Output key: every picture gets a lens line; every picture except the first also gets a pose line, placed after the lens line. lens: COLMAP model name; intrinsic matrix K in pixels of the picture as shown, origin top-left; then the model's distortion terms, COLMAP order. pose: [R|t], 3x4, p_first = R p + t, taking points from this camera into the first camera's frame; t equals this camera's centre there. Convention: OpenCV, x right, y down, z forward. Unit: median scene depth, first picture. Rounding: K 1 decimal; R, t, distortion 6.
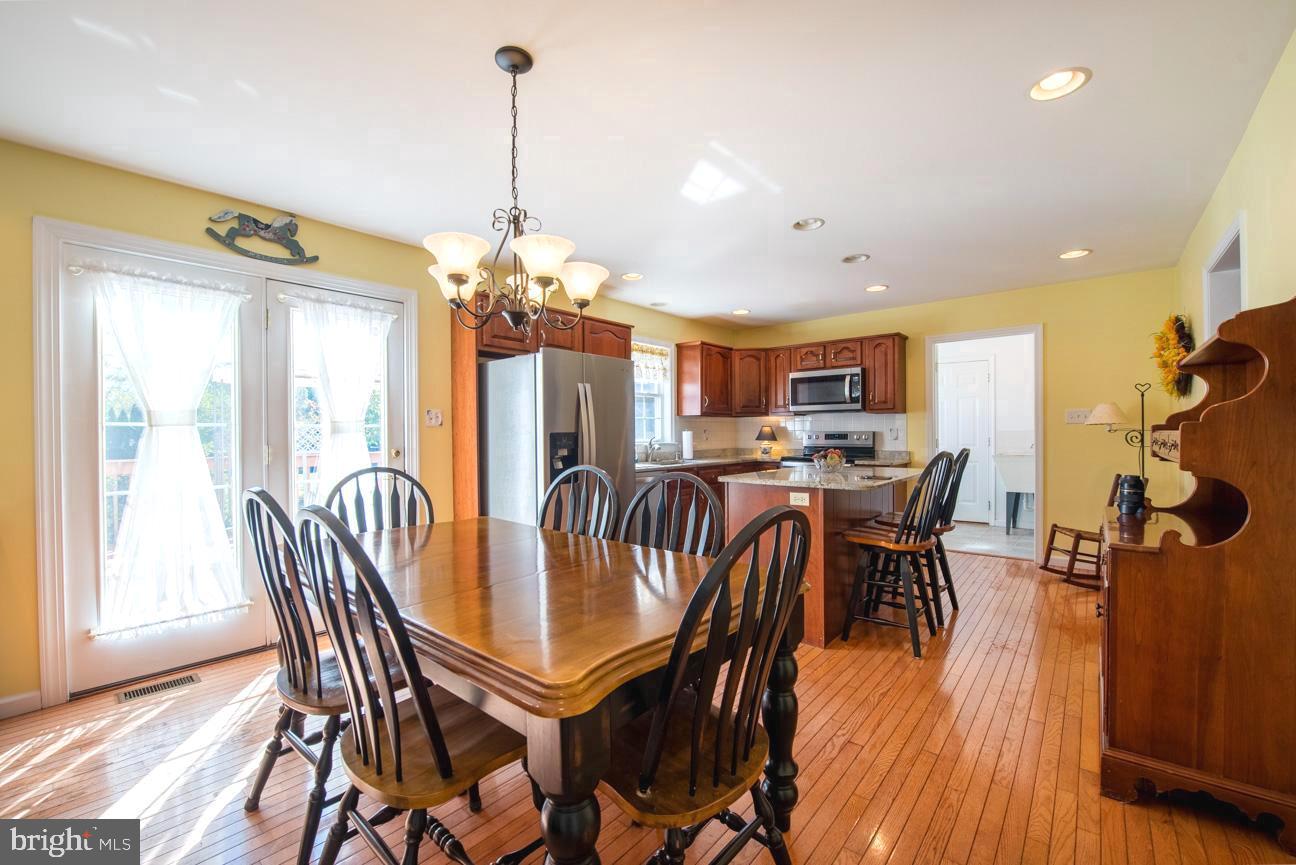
lens RADIAL K [[536.7, 0, 648.9], [0, 536.7, 438.2], [0, 0, 1]] dist [-0.019269, -0.000181]
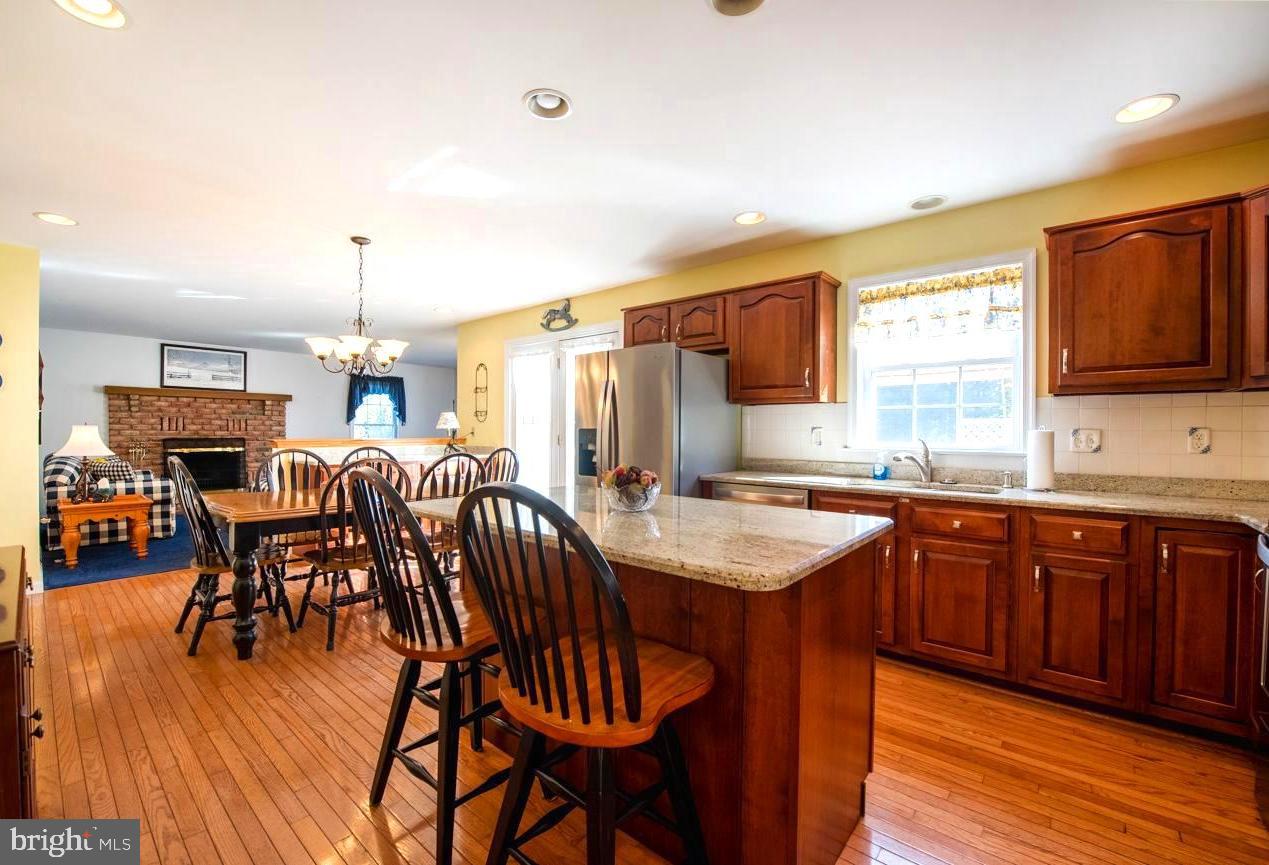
lens RADIAL K [[567.2, 0, 643.3], [0, 567.2, 438.2], [0, 0, 1]] dist [-0.013831, 0.001697]
pose [[-0.039516, 0.020182, -0.999015, 0.836474], [-0.016831, 0.999641, 0.020861, -0.016019], [0.999077, 0.017638, -0.039162, 0.982630]]
